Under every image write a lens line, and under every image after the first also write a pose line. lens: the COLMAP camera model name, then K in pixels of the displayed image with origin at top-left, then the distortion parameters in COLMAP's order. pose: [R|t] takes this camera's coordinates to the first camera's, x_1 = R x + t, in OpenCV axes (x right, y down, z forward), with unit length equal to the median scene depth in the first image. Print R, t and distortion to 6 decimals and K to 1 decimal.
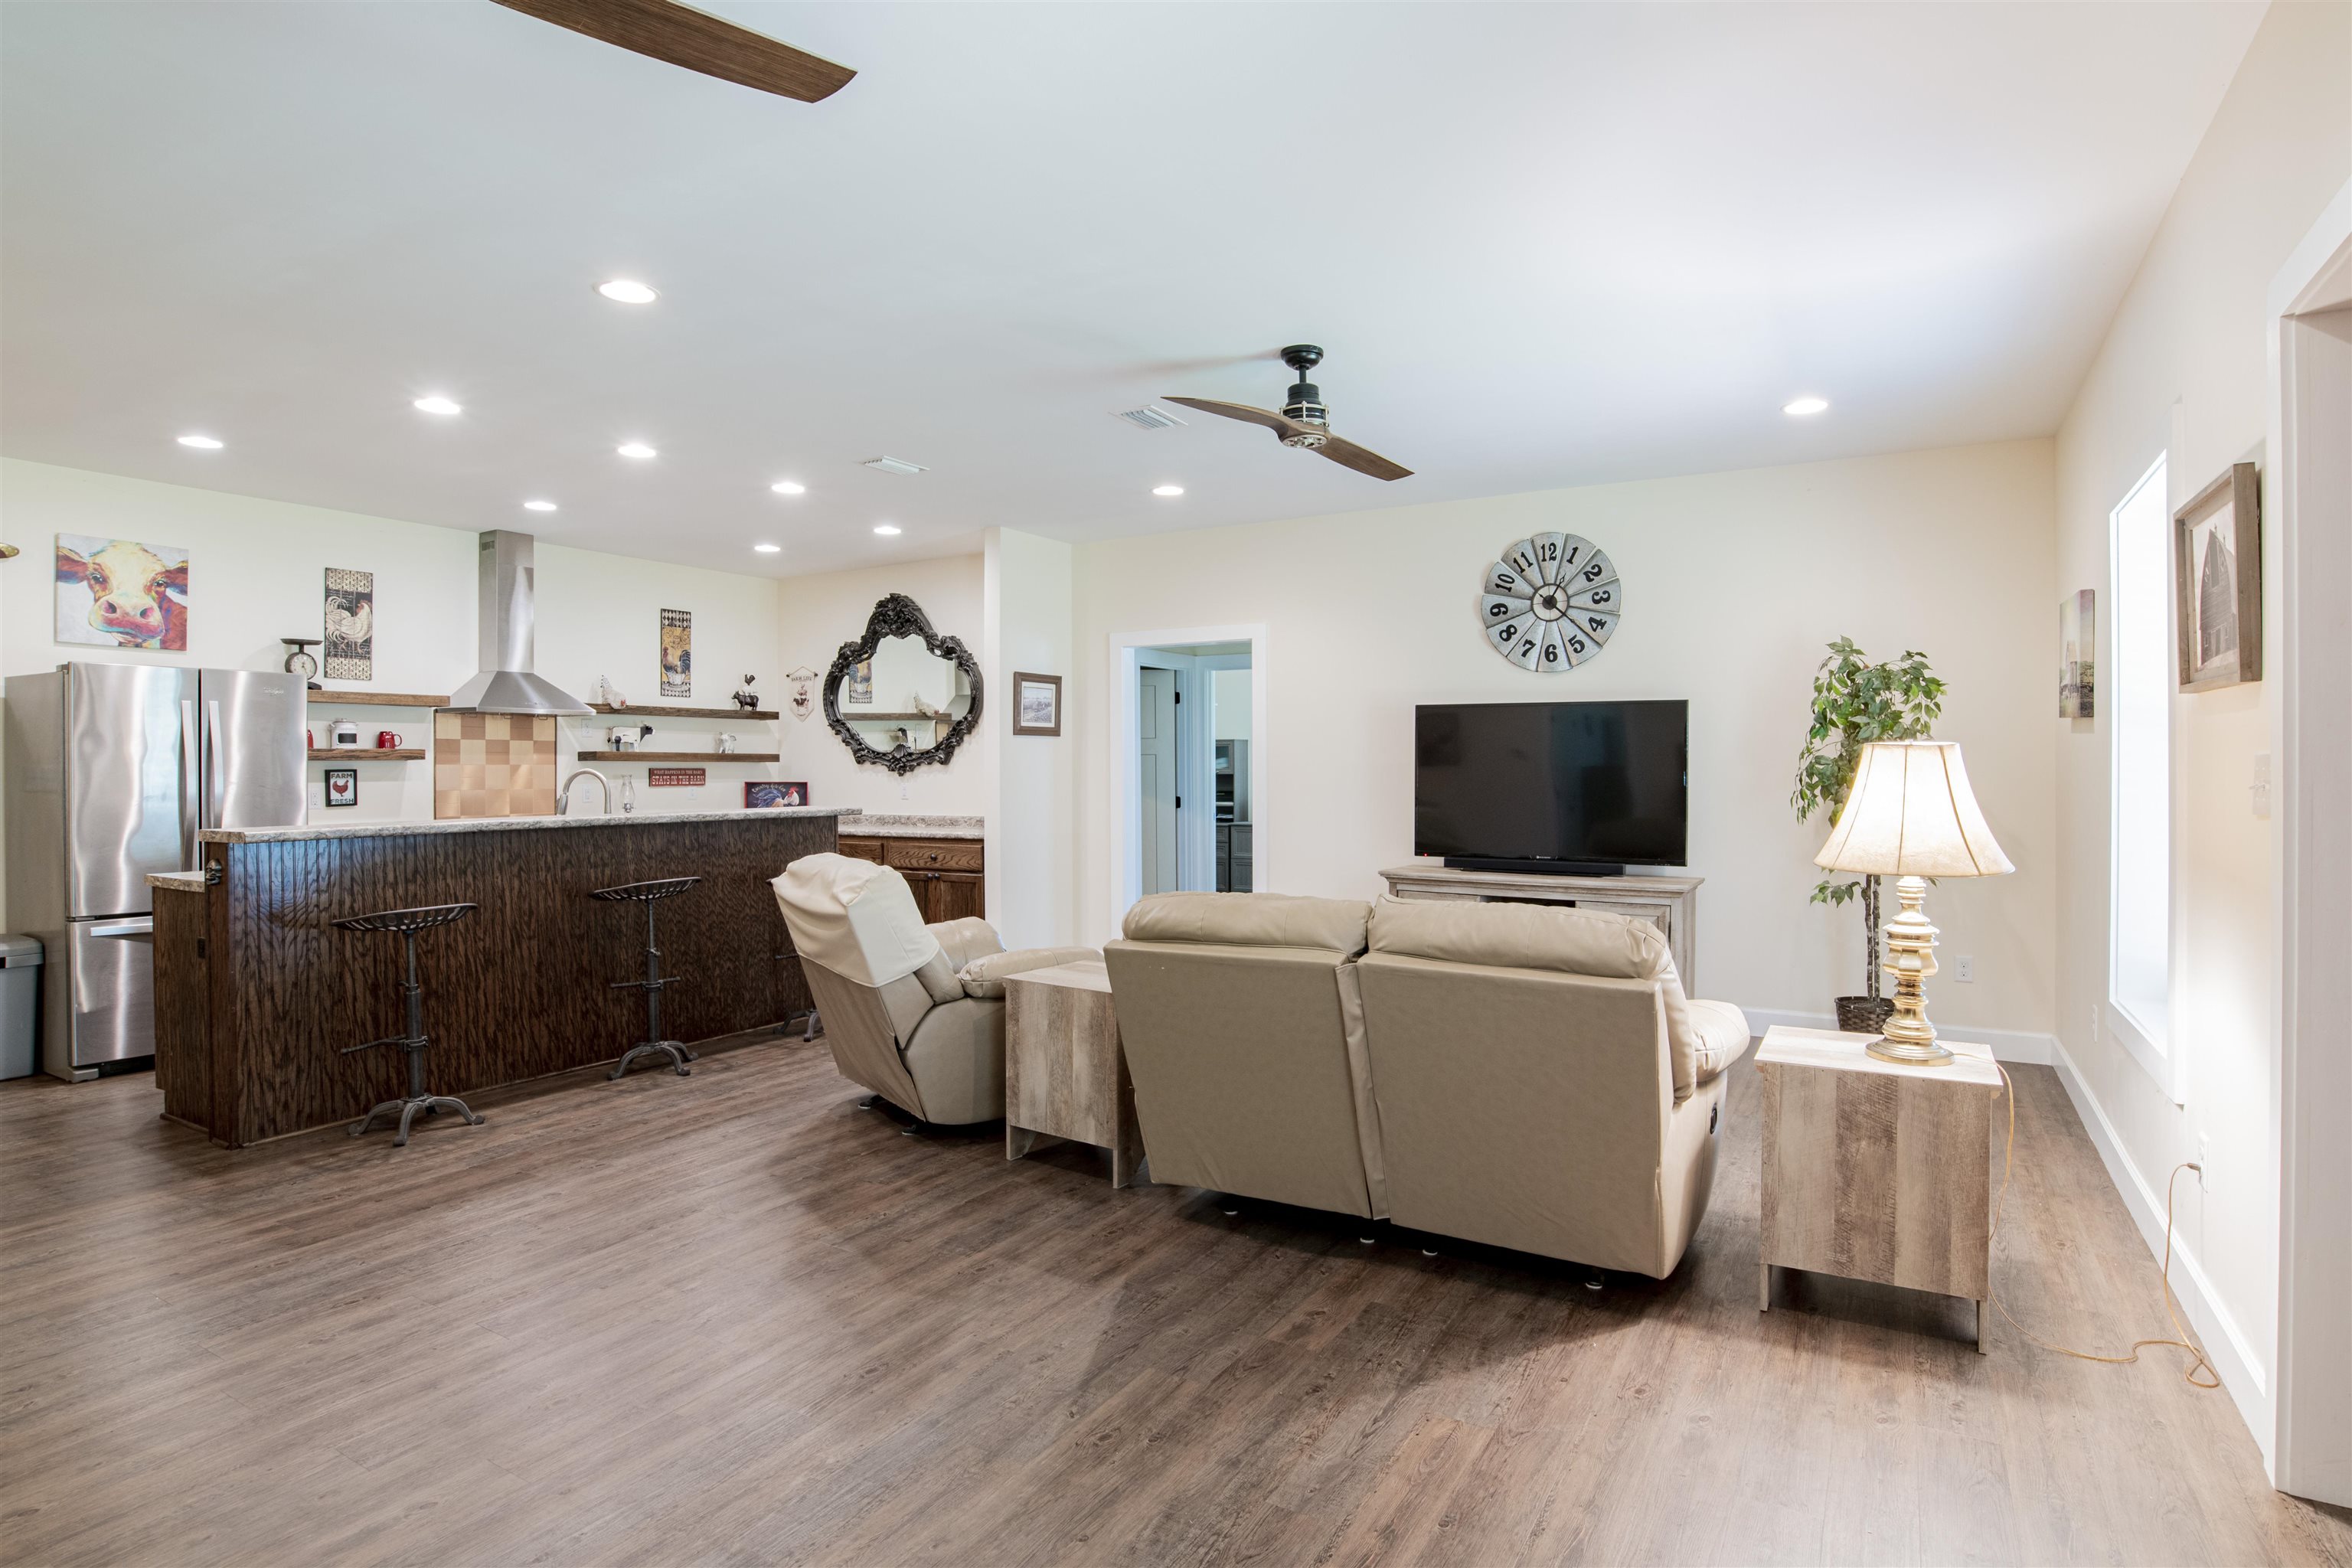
lens RADIAL K [[1204.9, 0, 1180.0], [0, 1204.9, 775.0], [0, 0, 1]] dist [-0.042907, 0.012310]
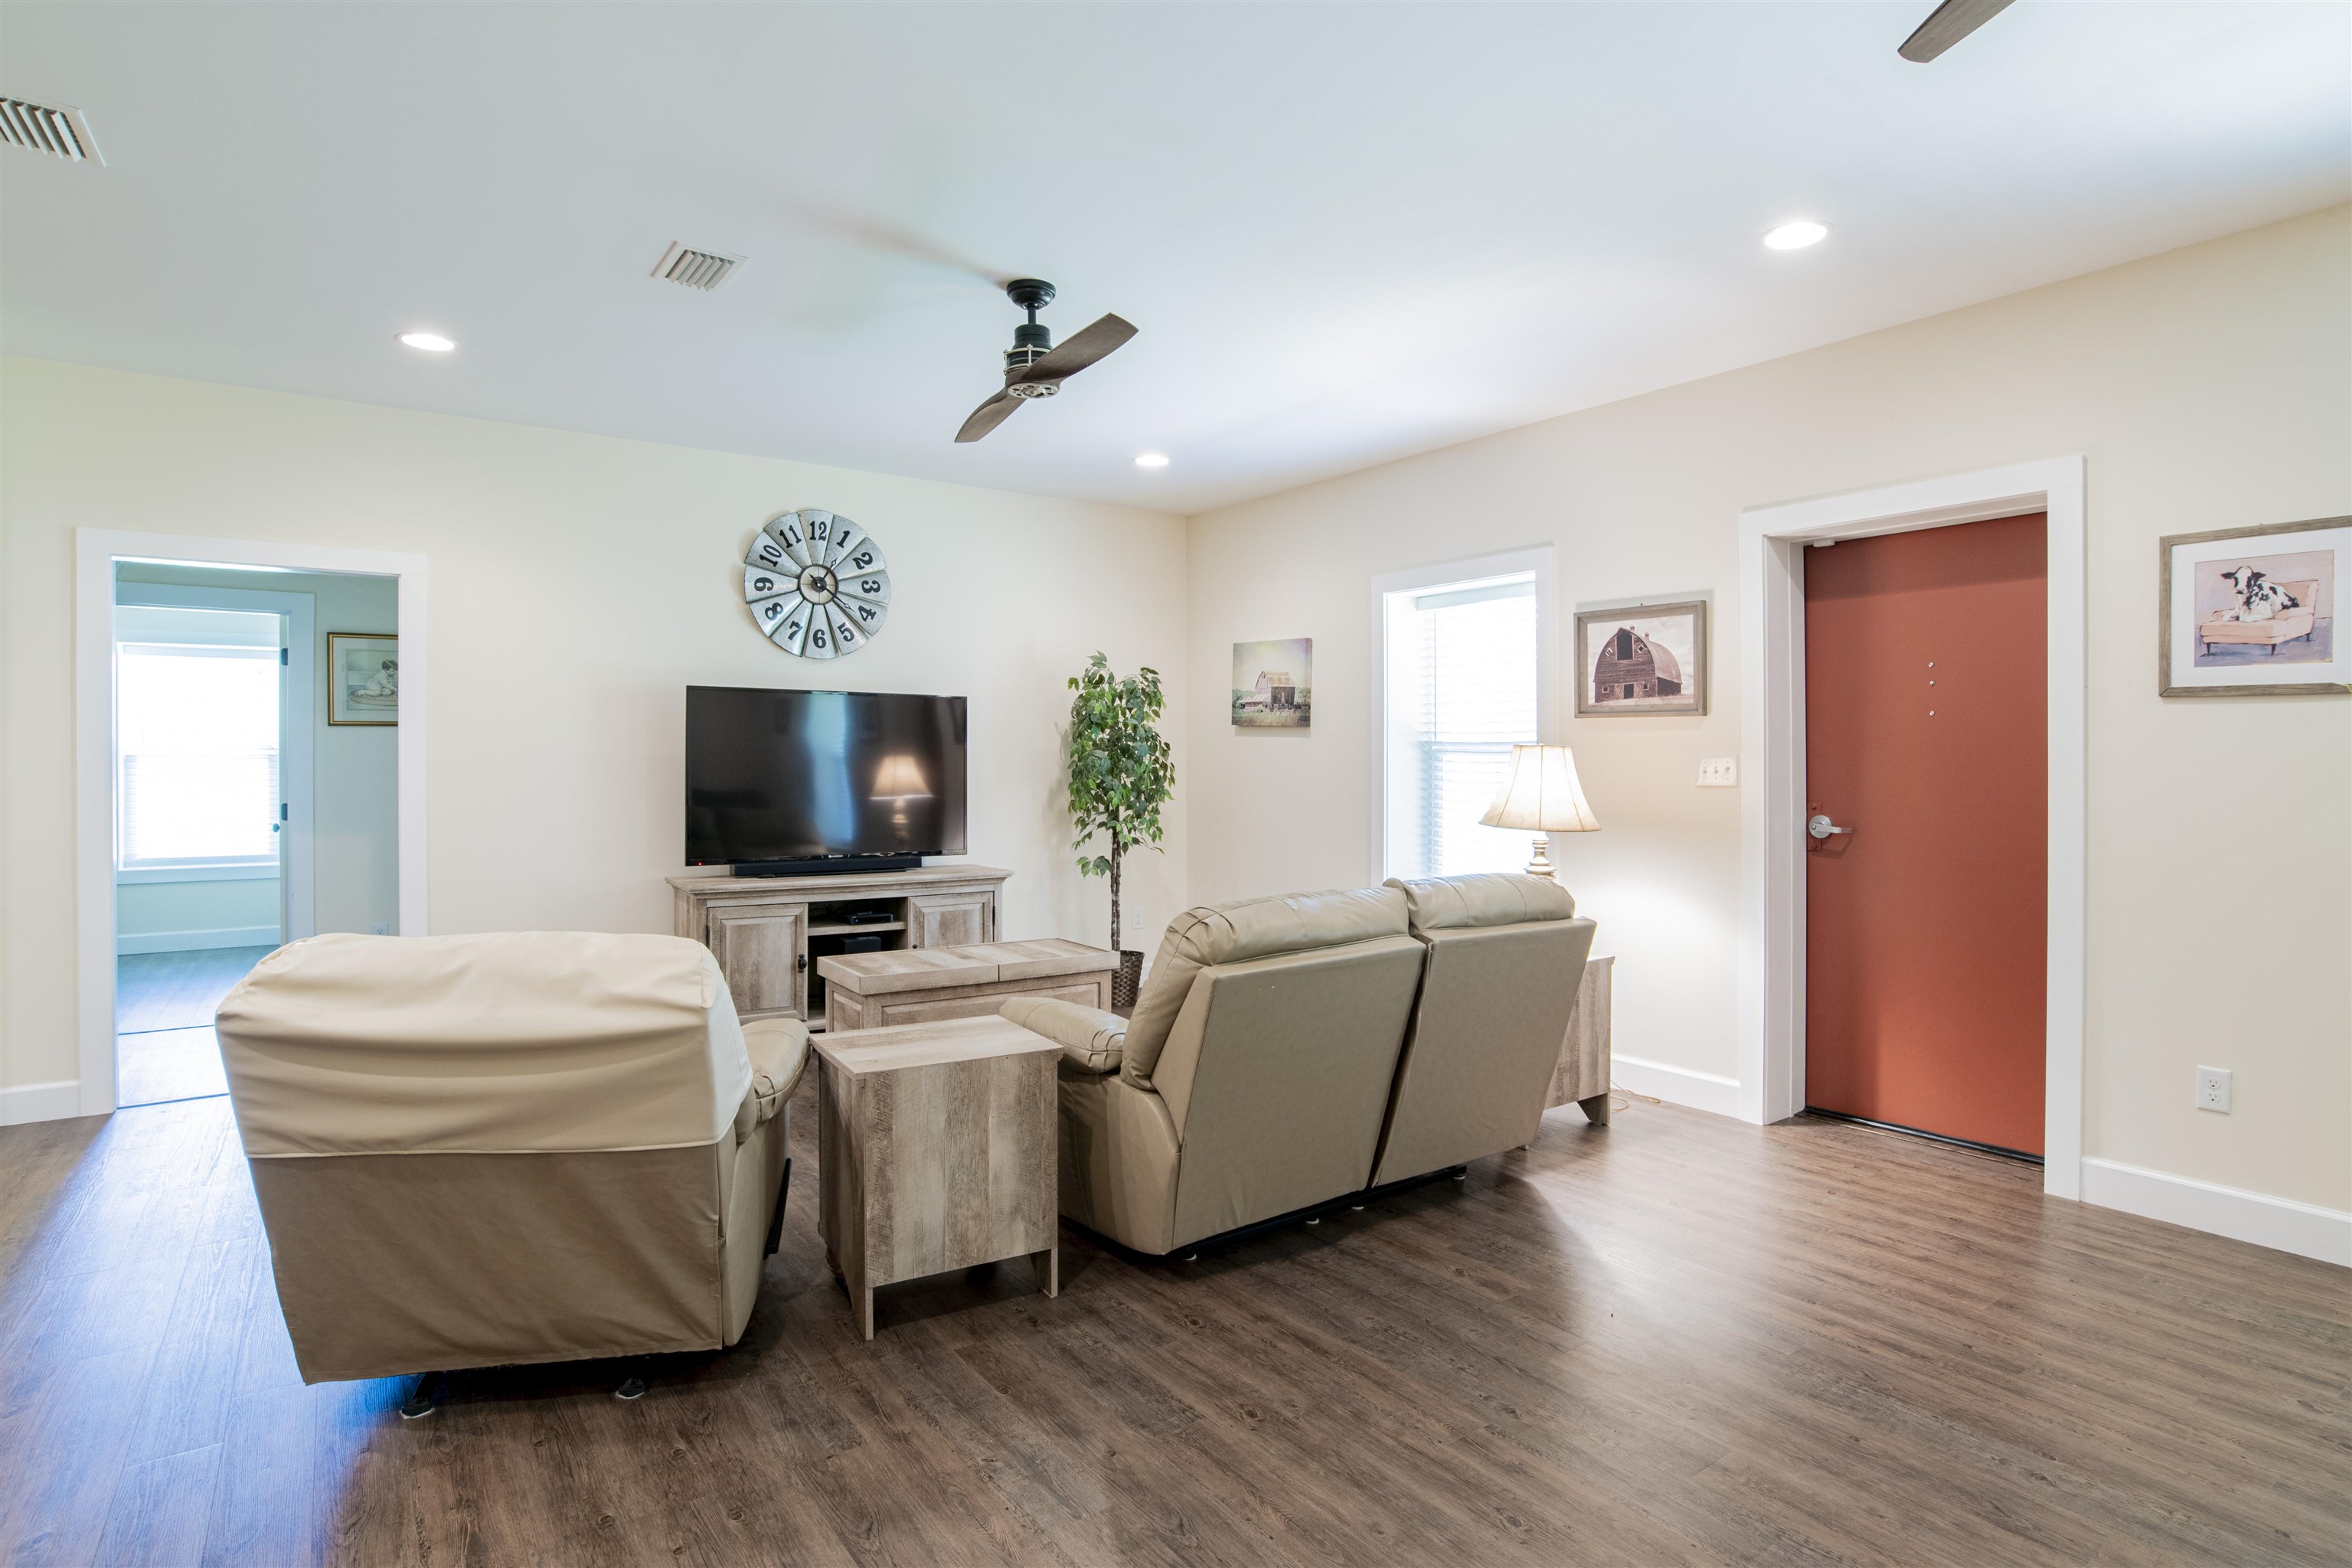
lens RADIAL K [[1204.9, 0, 1184.2], [0, 1204.9, 769.6], [0, 0, 1]] dist [-0.042907, 0.012310]
pose [[0.405885, -0.005631, 0.913907, -0.424525], [0.004340, 0.999982, 0.004233, -0.001778], [-0.913914, 0.002248, 0.405902, 0.350857]]
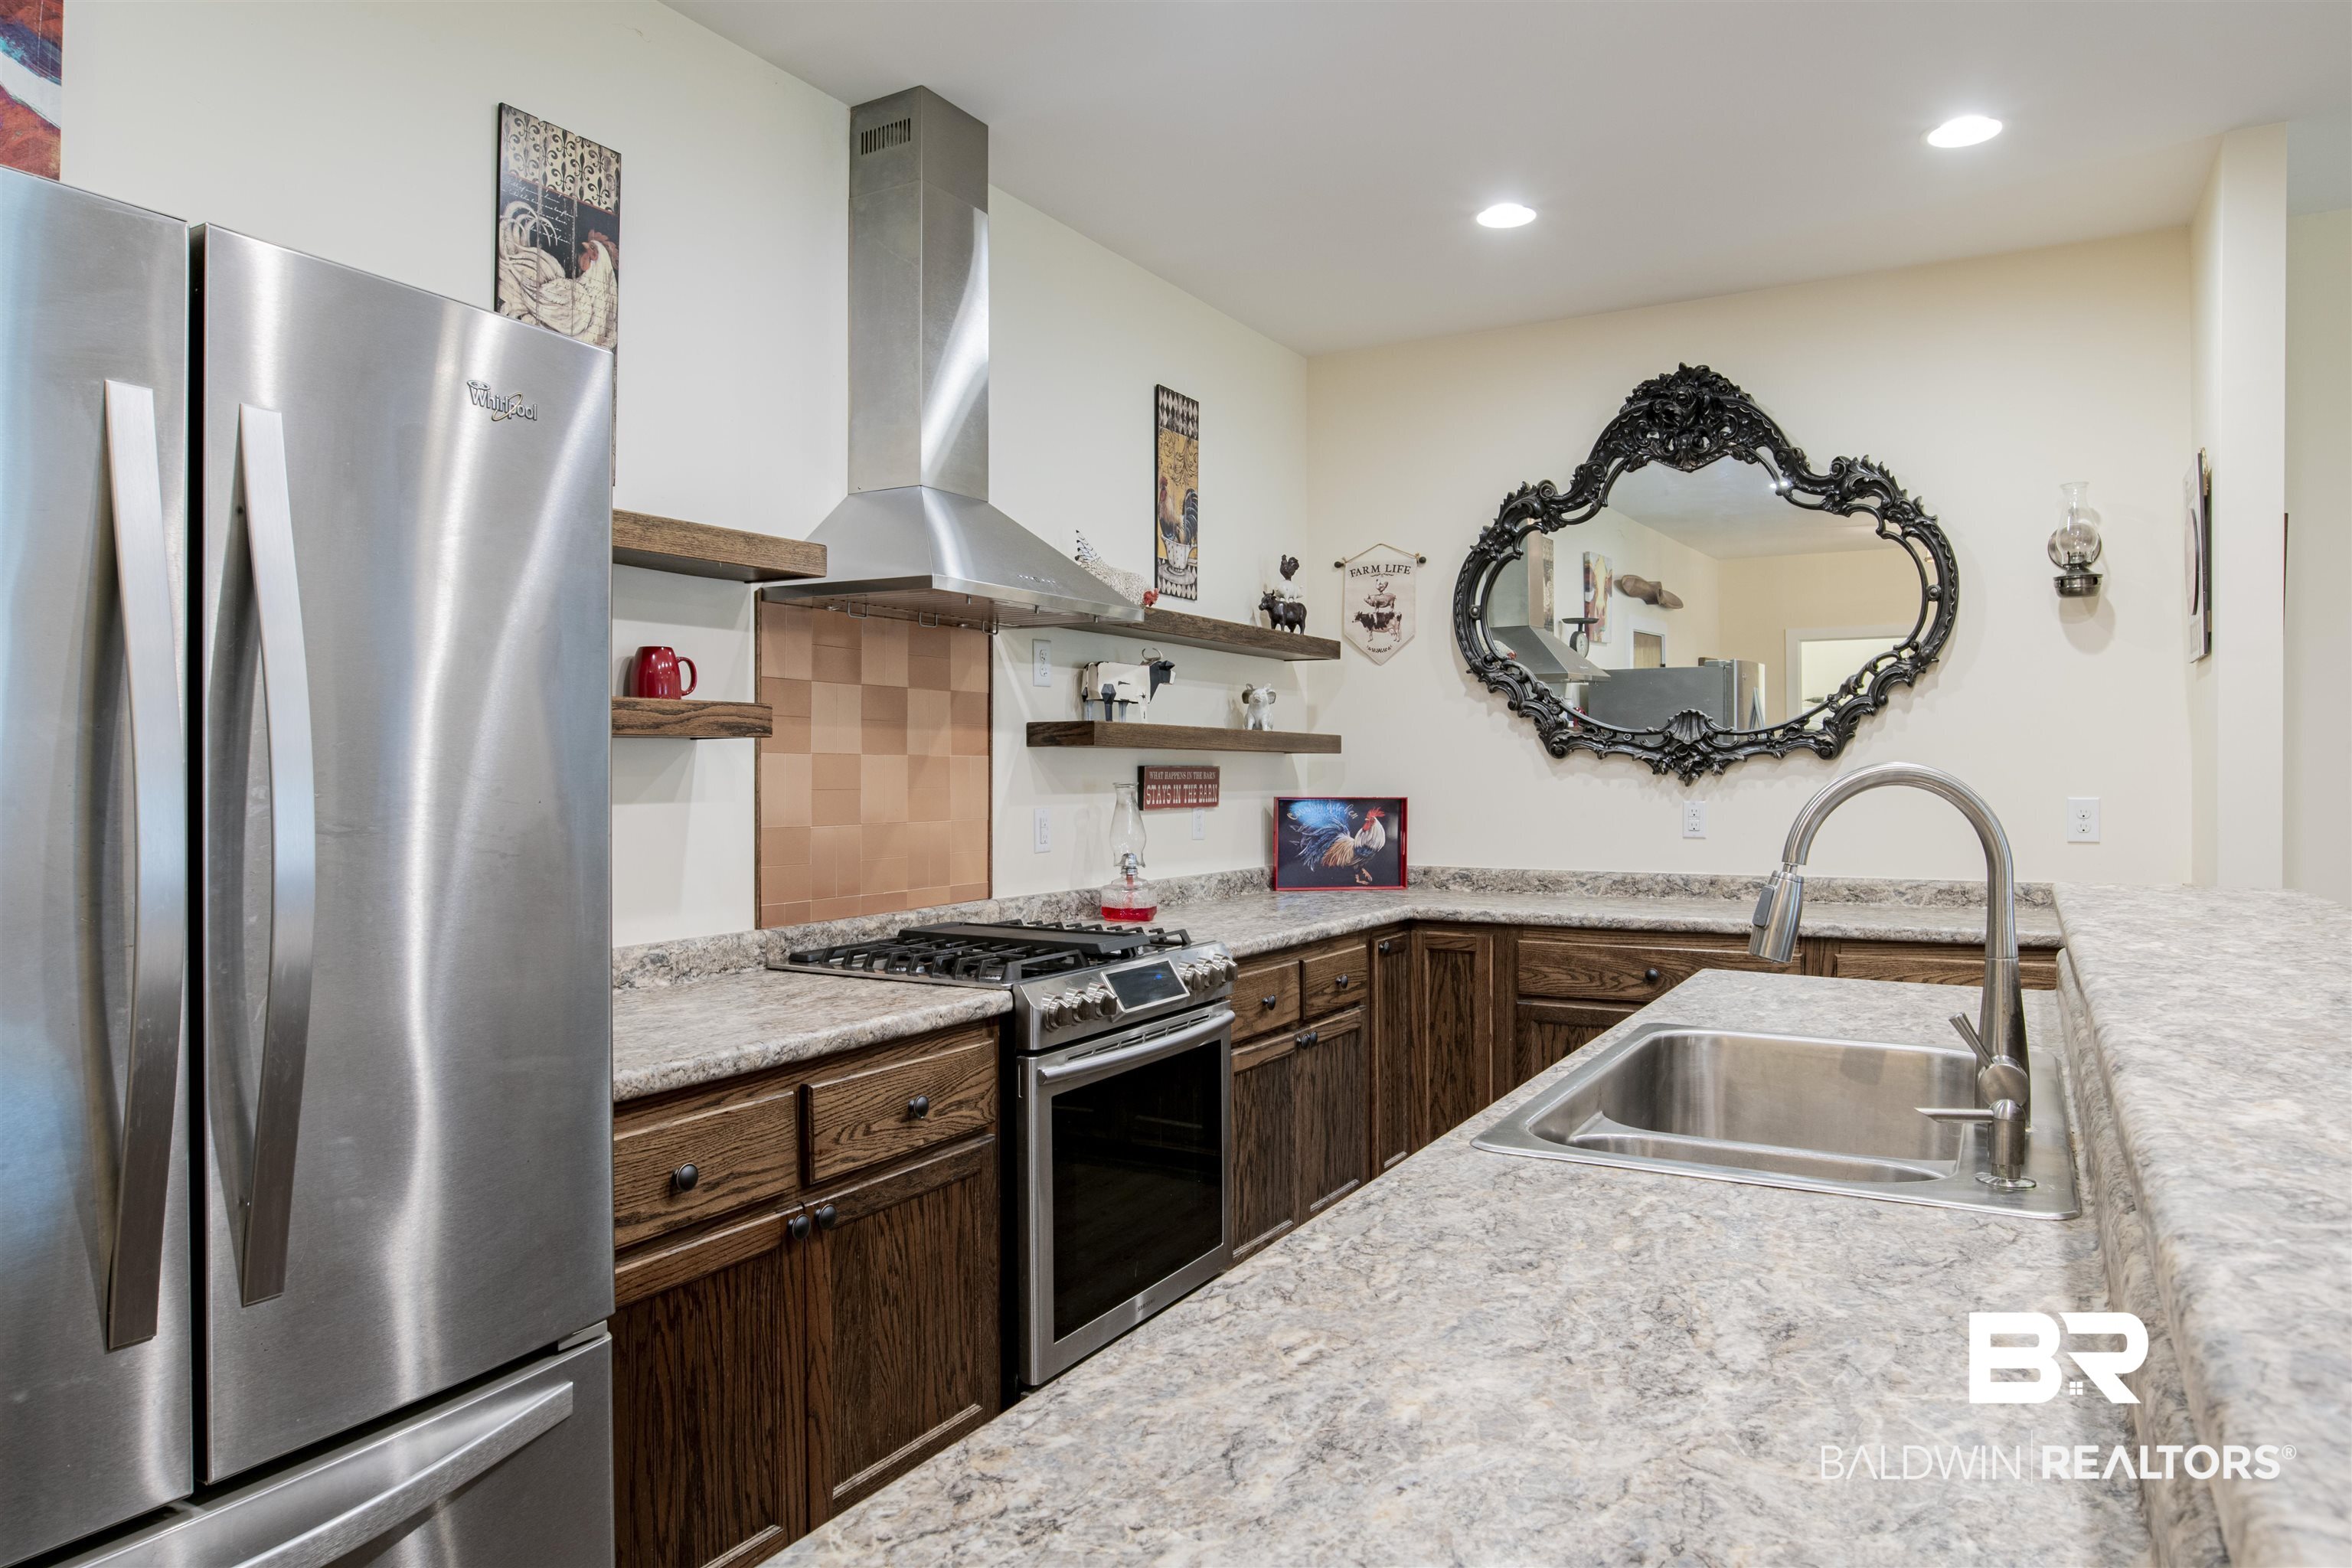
lens RADIAL K [[1475.7, 0, 1192.5], [0, 1475.7, 768.9], [0, 0, 1]] dist [-0.032716, 0.000607]
pose [[0.999762, 0.001793, 0.021732, -0.559542], [-0.001655, 0.999978, -0.006364, -0.001935], [-0.021743, 0.006326, 0.999744, 0.629084]]
